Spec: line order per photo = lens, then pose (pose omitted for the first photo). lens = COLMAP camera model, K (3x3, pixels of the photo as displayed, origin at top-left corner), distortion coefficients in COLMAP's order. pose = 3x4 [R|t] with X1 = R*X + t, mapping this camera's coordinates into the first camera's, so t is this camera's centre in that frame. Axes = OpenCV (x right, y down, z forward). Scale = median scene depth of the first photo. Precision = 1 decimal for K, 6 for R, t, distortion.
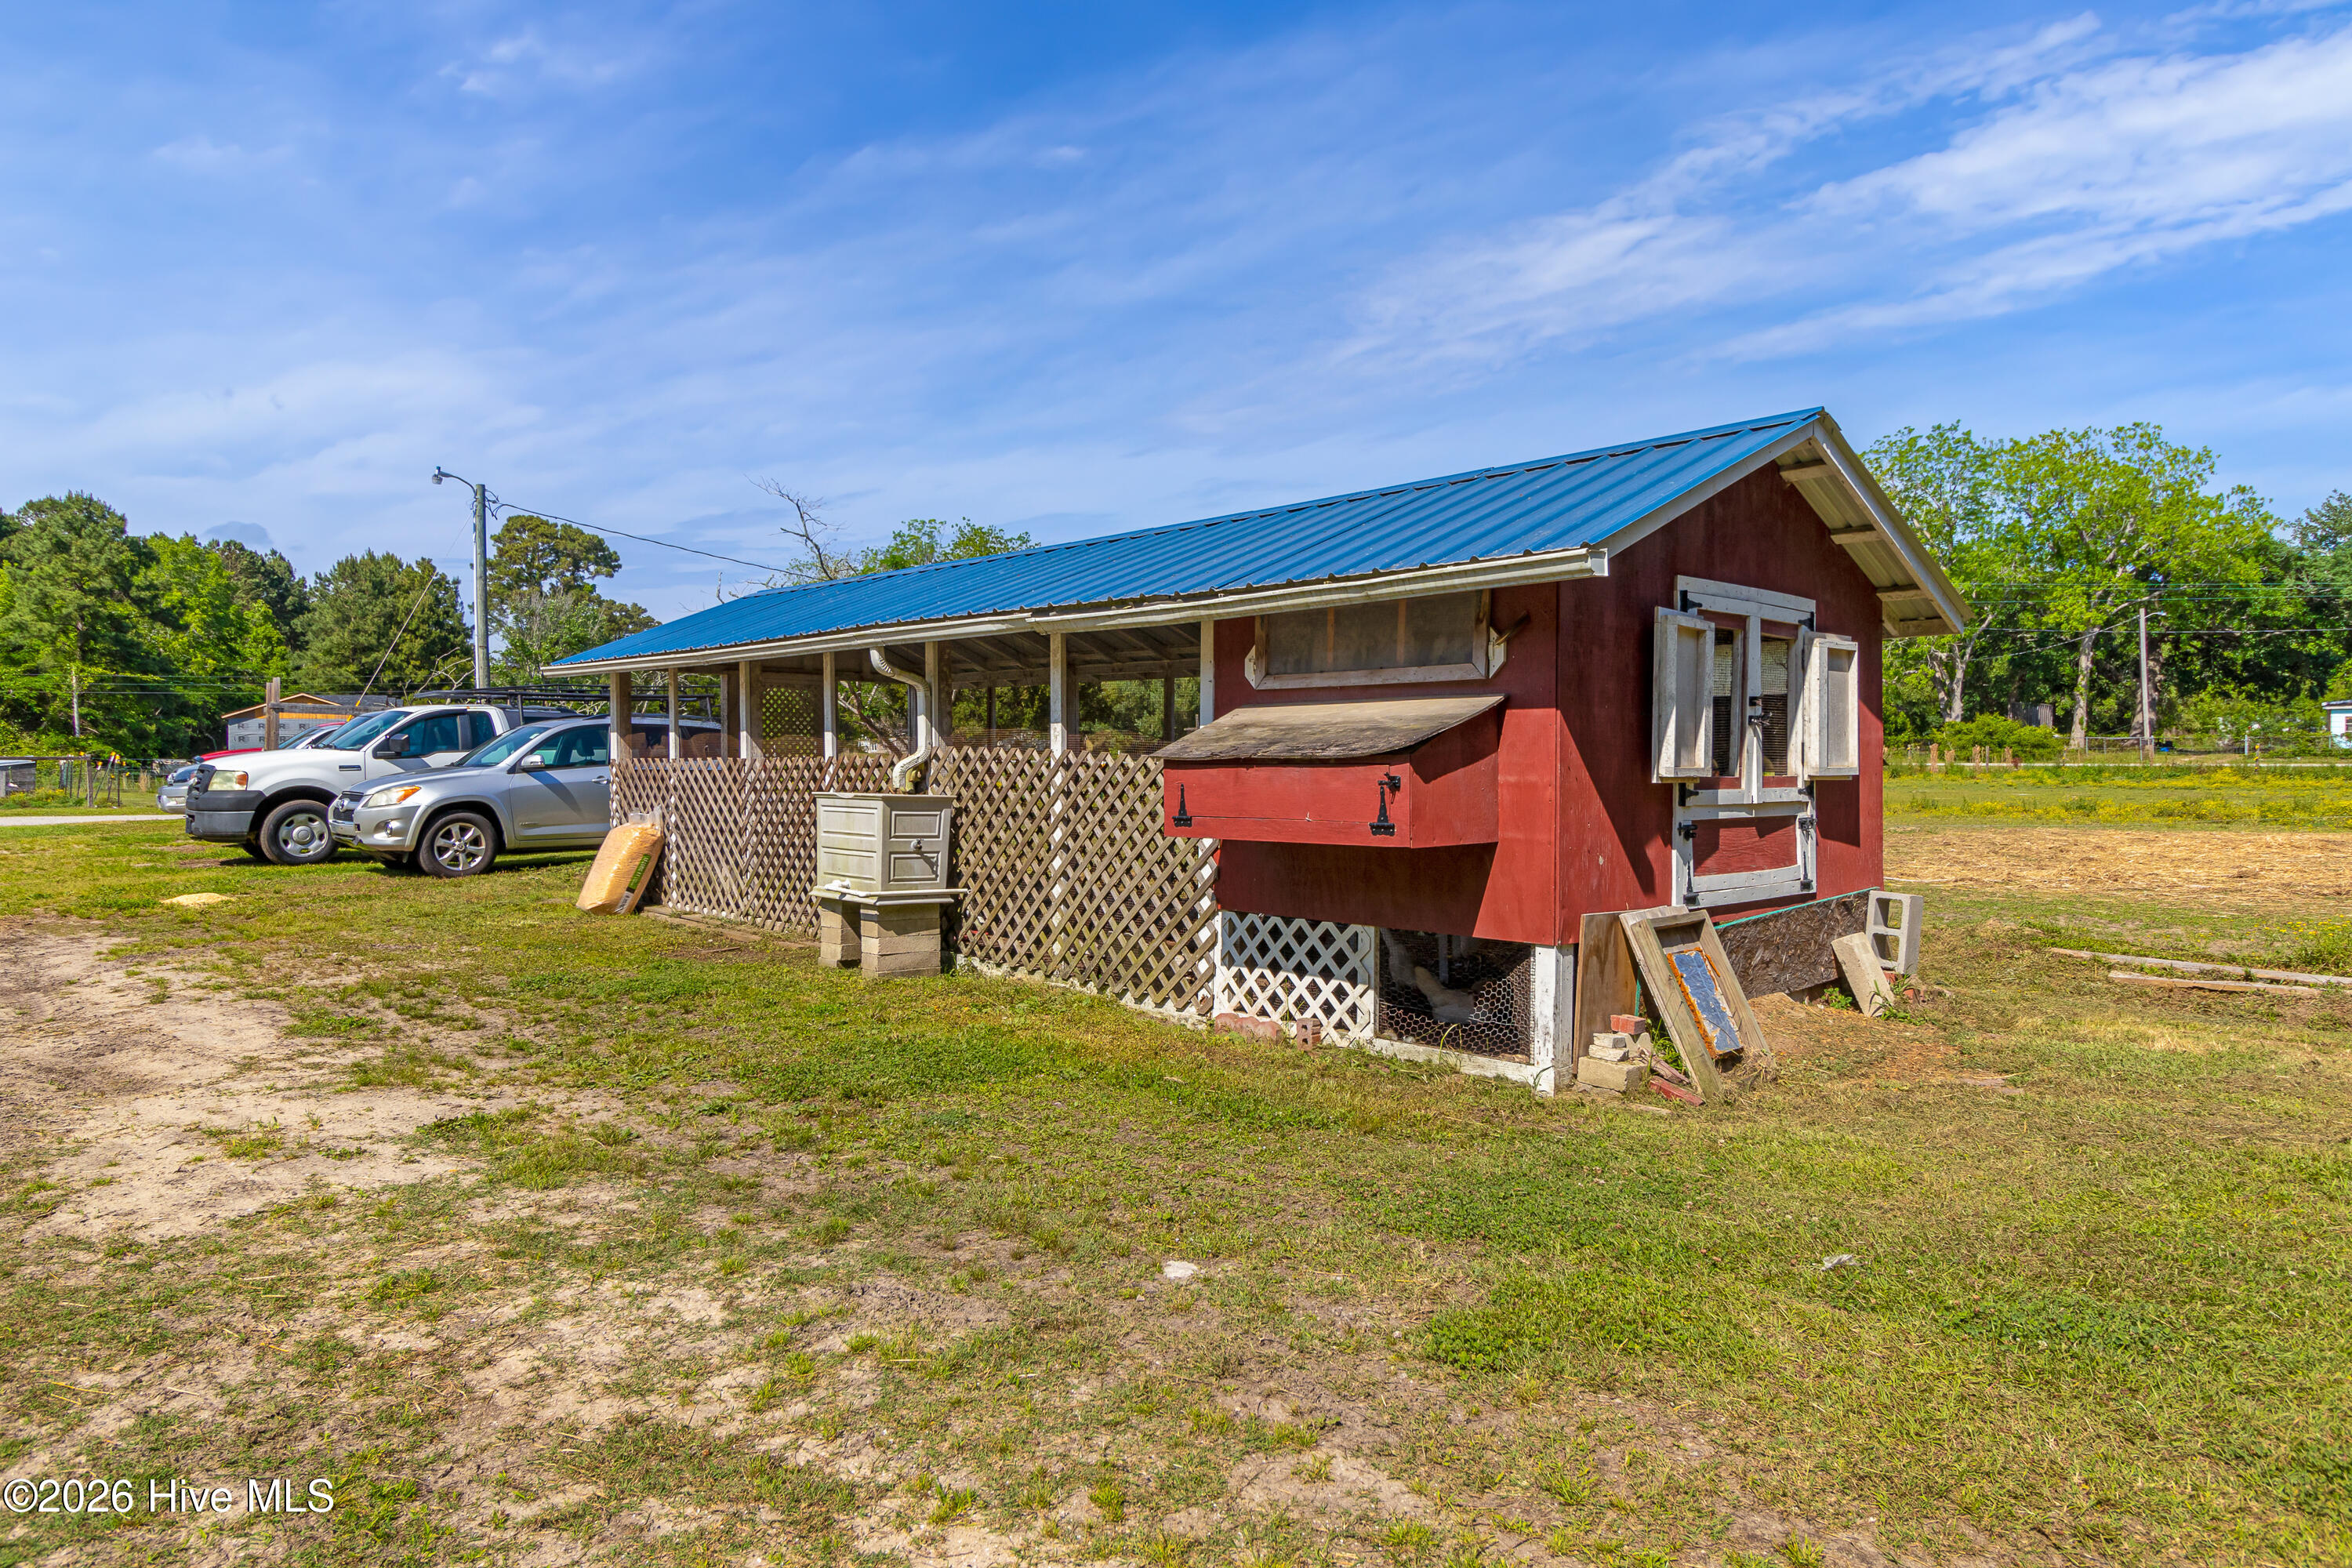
lens RADIAL K [[1412.6, 0, 1176.0], [0, 1412.6, 784.0], [0, 0, 1]] dist [-0.006292, 0.000469]
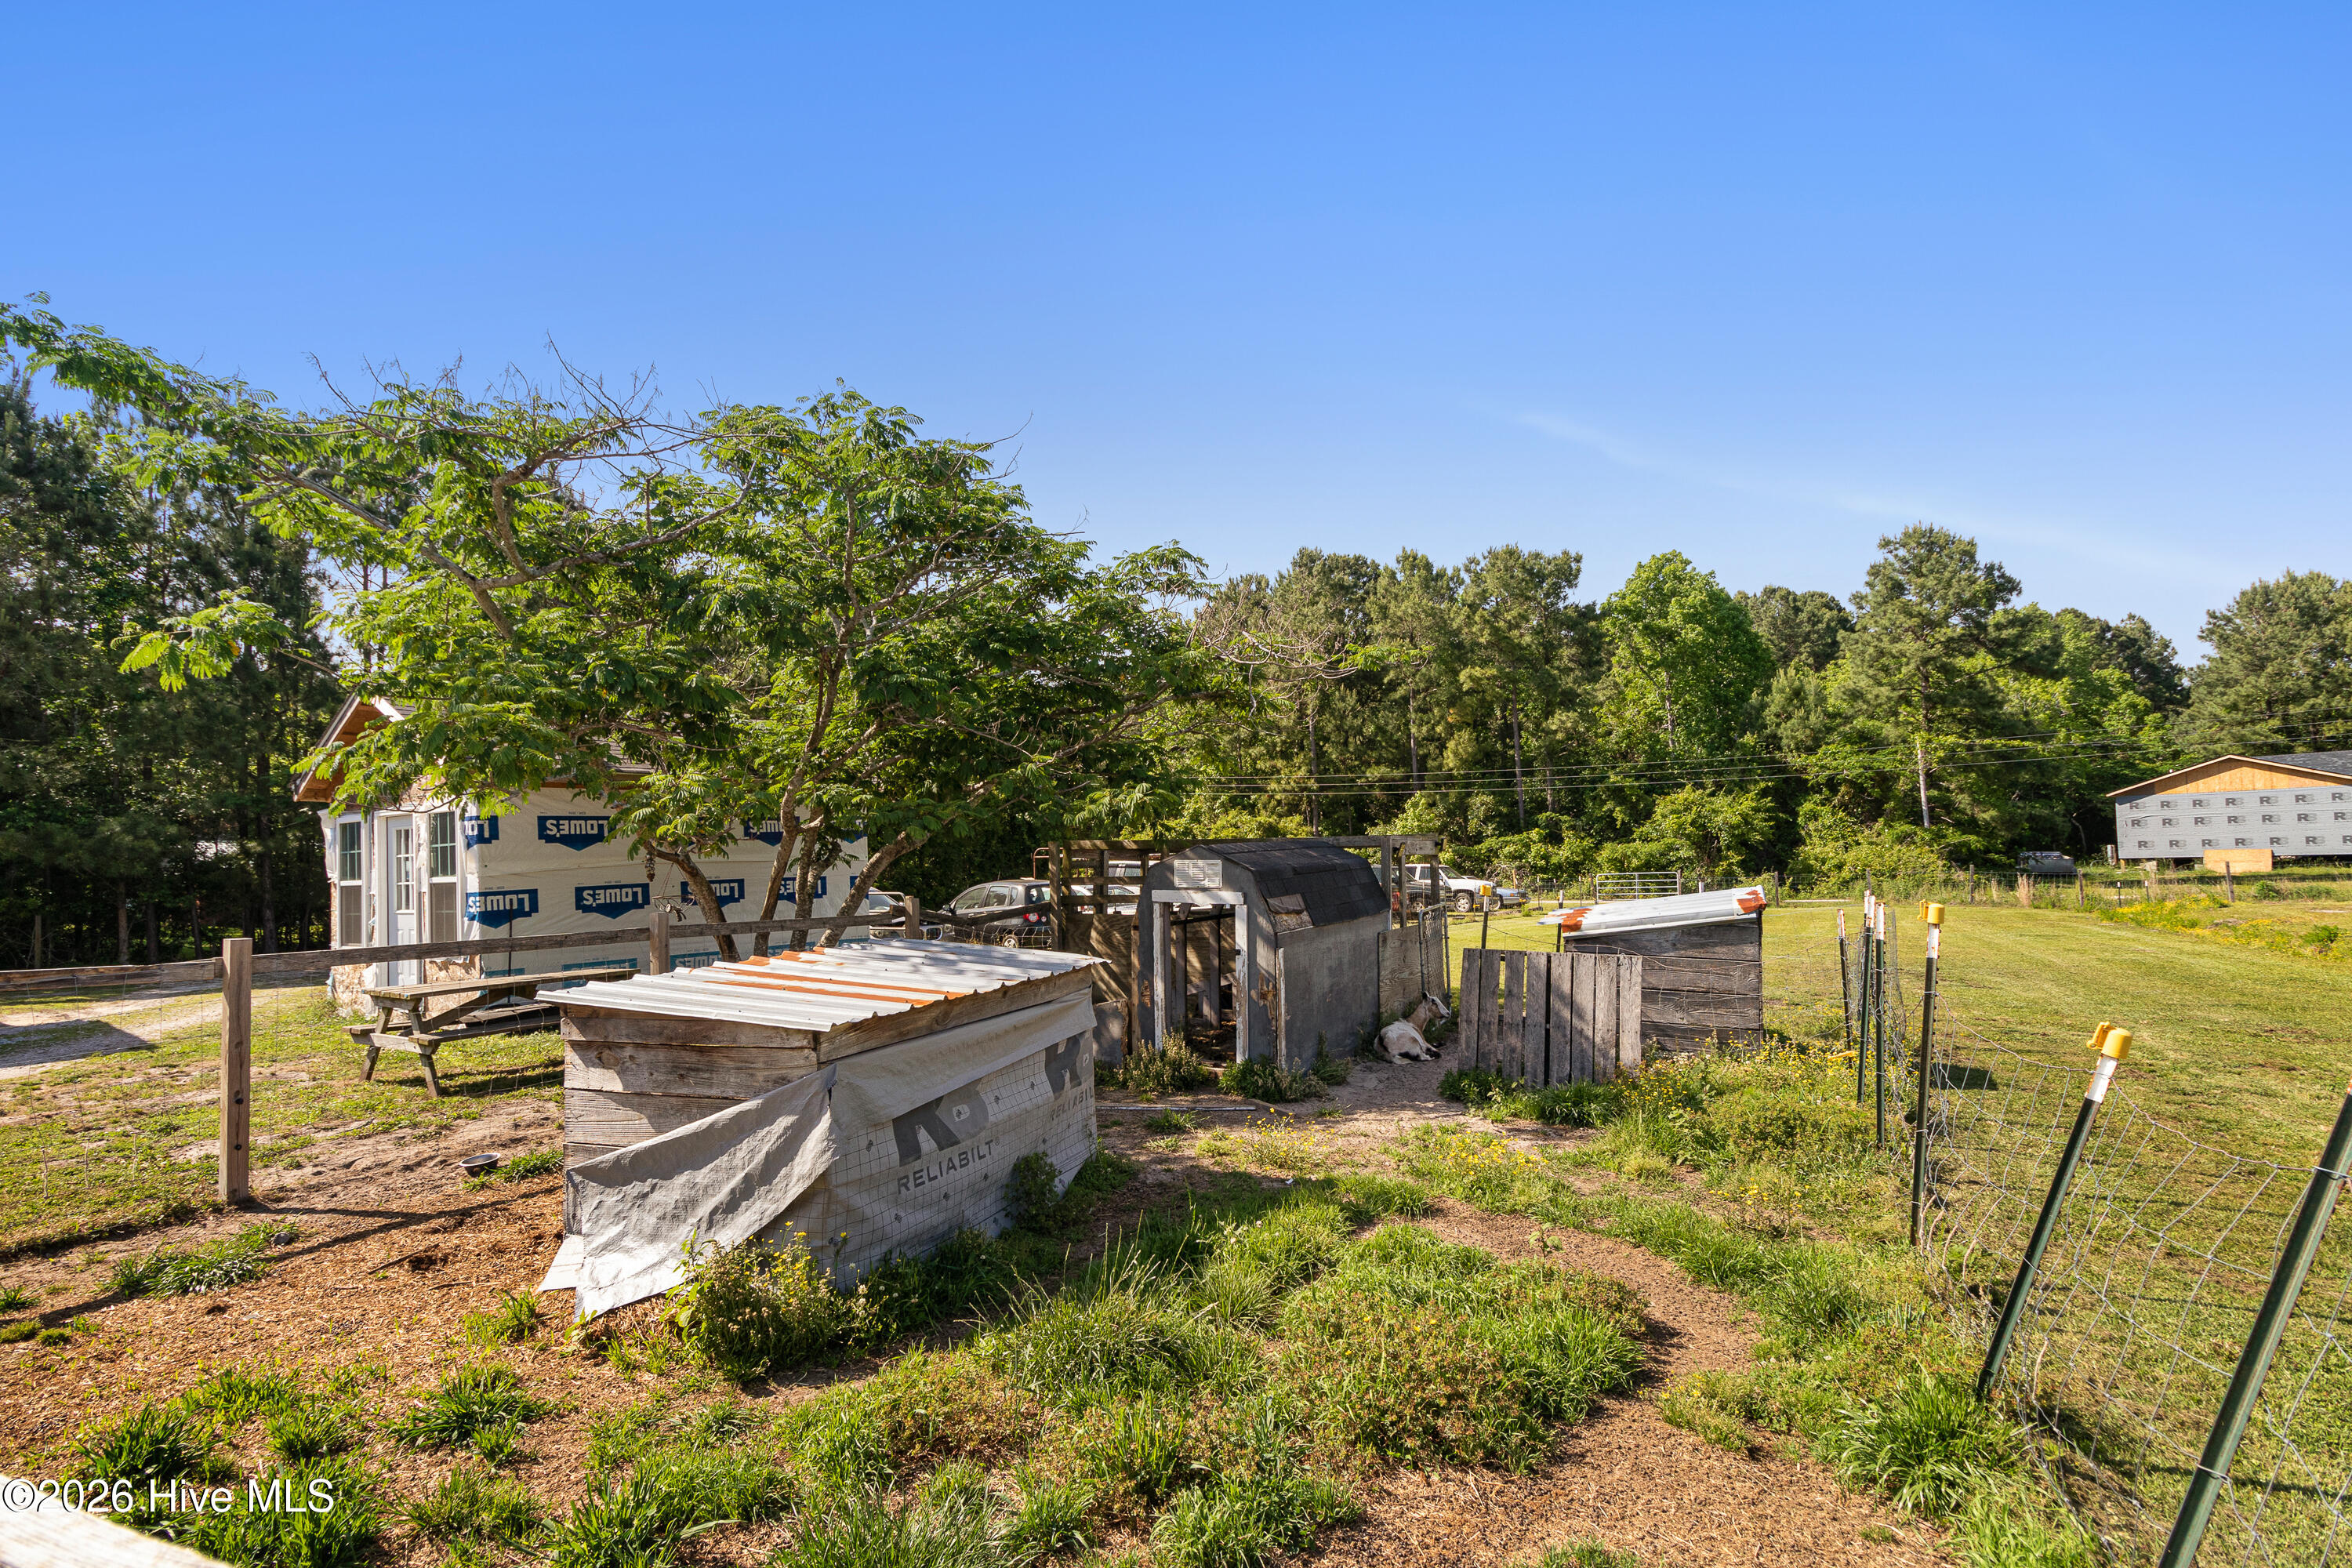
lens RADIAL K [[1135.6, 0, 1166.1], [0, 1135.6, 810.2], [0, 0, 1]] dist [0.003485, 0.000597]
pose [[0.315400, -0.051035, -0.947585, -0.301531], [0.003154, 0.998604, -0.052733, -0.010469], [0.948954, 0.013643, 0.315121, 0.382909]]
